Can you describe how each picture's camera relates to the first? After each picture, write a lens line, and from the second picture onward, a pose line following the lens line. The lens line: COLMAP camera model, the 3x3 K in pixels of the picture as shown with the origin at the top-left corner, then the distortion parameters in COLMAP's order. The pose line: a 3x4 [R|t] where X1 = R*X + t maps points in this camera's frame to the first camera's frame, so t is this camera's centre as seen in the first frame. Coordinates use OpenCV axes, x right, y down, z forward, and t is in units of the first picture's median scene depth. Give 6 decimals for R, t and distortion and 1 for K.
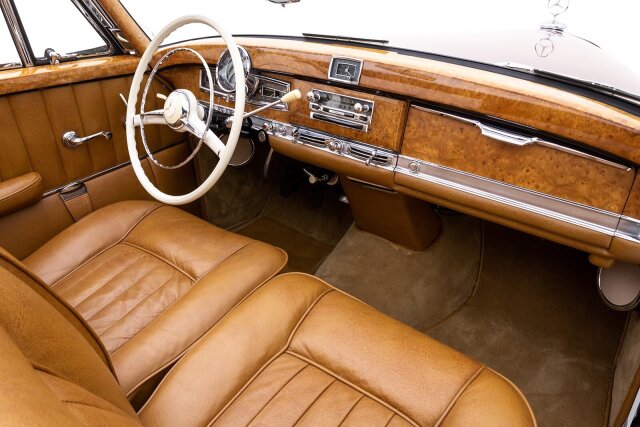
lens RADIAL K [[481.3, 0, 320.0], [0, 481.3, 213.5], [0, 0, 1]] dist [-0.017228, 0.002900]
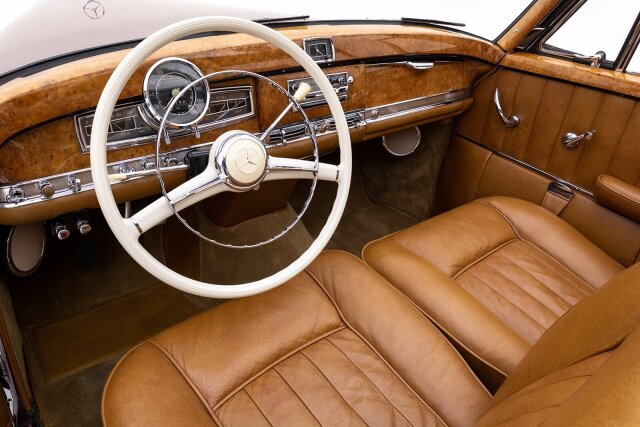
lens RADIAL K [[481.3, 0, 320.0], [0, 481.3, 213.5], [0, 0, 1]] dist [-0.017228, 0.002900]
pose [[0.180856, -0.495660, 0.849478, -1.118100], [0.398321, 0.826629, 0.397524, -0.486481], [-0.899240, 0.266470, 0.346932, 0.877905]]
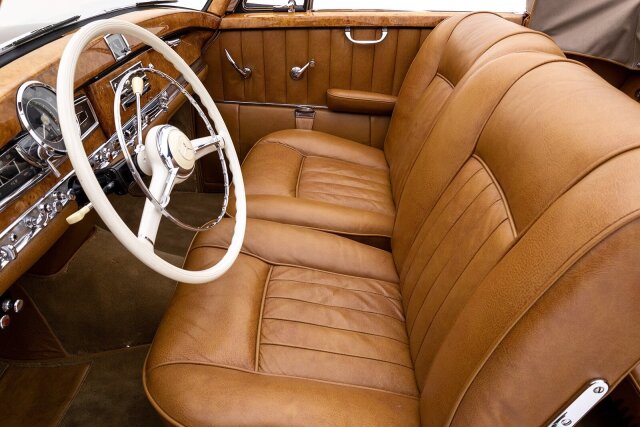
lens RADIAL K [[481.3, 0, 320.0], [0, 481.3, 213.5], [0, 0, 1]] dist [-0.017228, 0.002900]
pose [[-0.598274, -0.418713, 0.683189, -1.182722], [0.372255, 0.609781, 0.699709, -0.728567], [-0.709573, 0.672939, -0.208949, 1.342413]]
